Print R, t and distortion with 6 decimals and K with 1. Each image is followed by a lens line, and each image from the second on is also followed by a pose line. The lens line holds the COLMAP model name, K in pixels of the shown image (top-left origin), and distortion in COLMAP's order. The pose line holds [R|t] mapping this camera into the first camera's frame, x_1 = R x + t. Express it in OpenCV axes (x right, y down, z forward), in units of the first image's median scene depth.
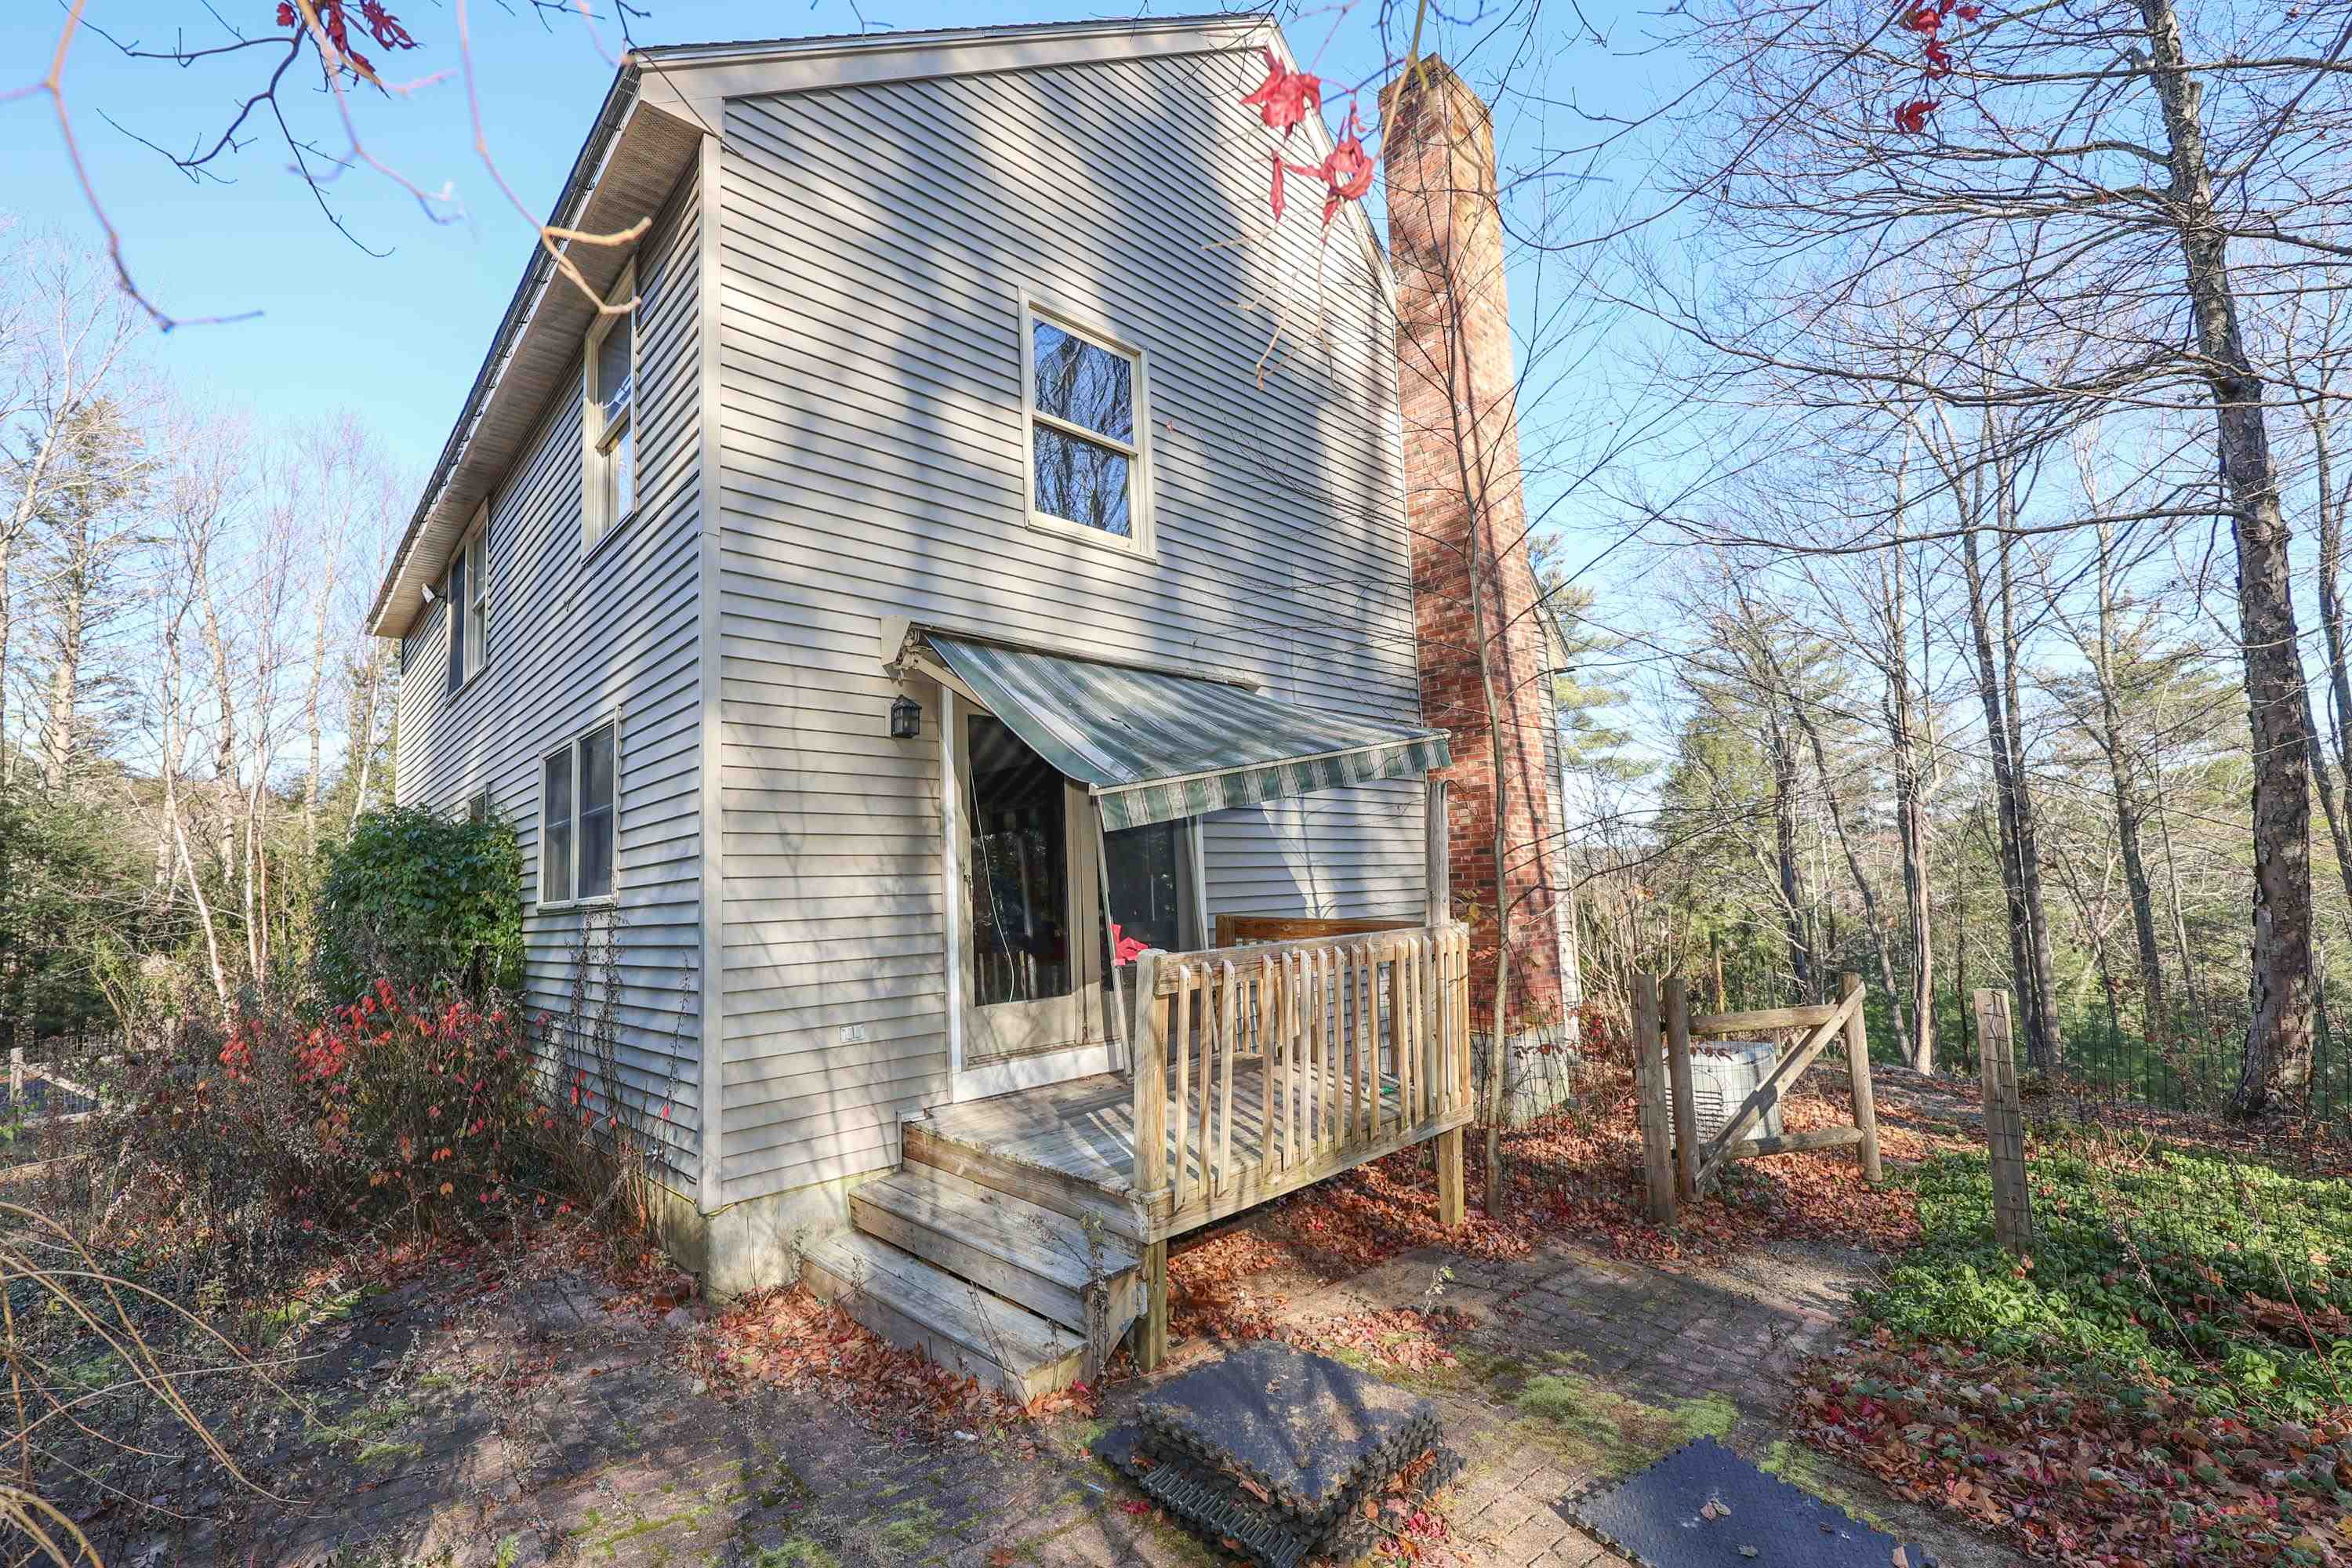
lens RADIAL K [[986.6, 0, 1166.7], [0, 986.6, 791.7], [0, 0, 1]] dist [-0.003750, 0.000021]
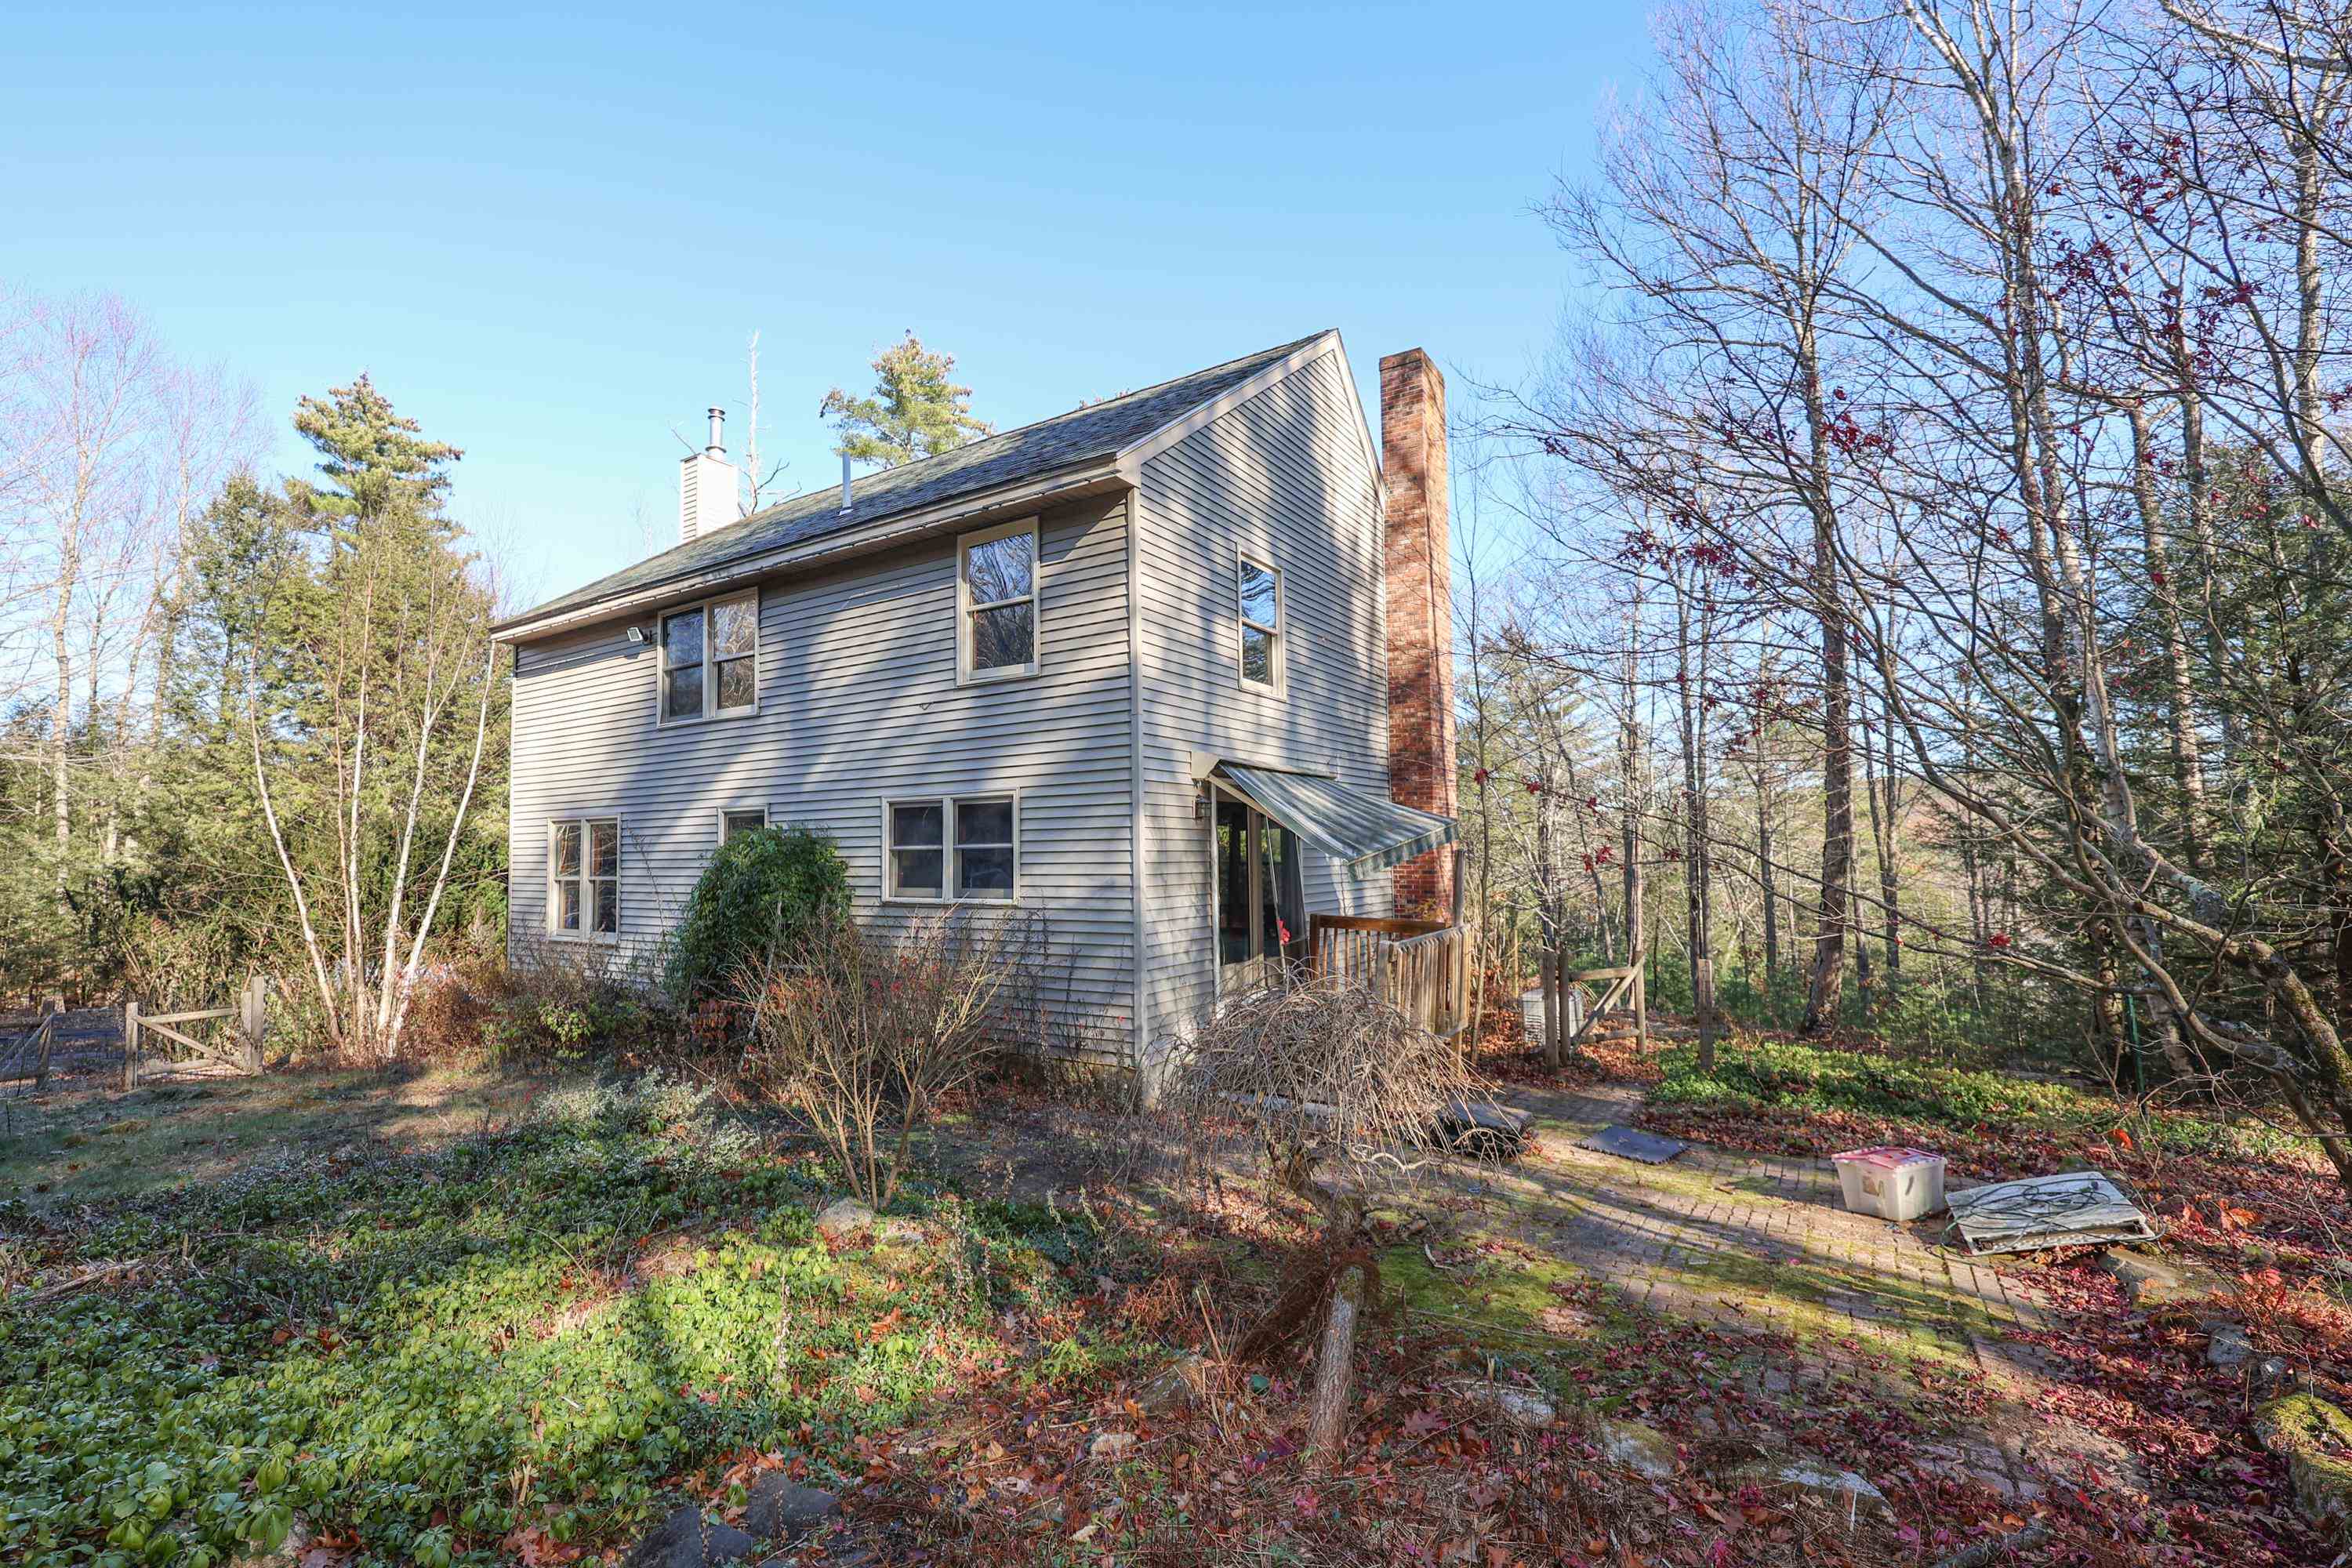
lens RADIAL K [[1007.1, 0, 1176.0], [0, 1007.1, 784.0], [0, 0, 1]] dist [0.001560, 0.000019]
pose [[0.969835, 0.046961, 0.239195, -0.673753], [-0.054827, 0.998149, 0.026332, -0.147385], [-0.237516, -0.038652, 0.970614, -0.695684]]
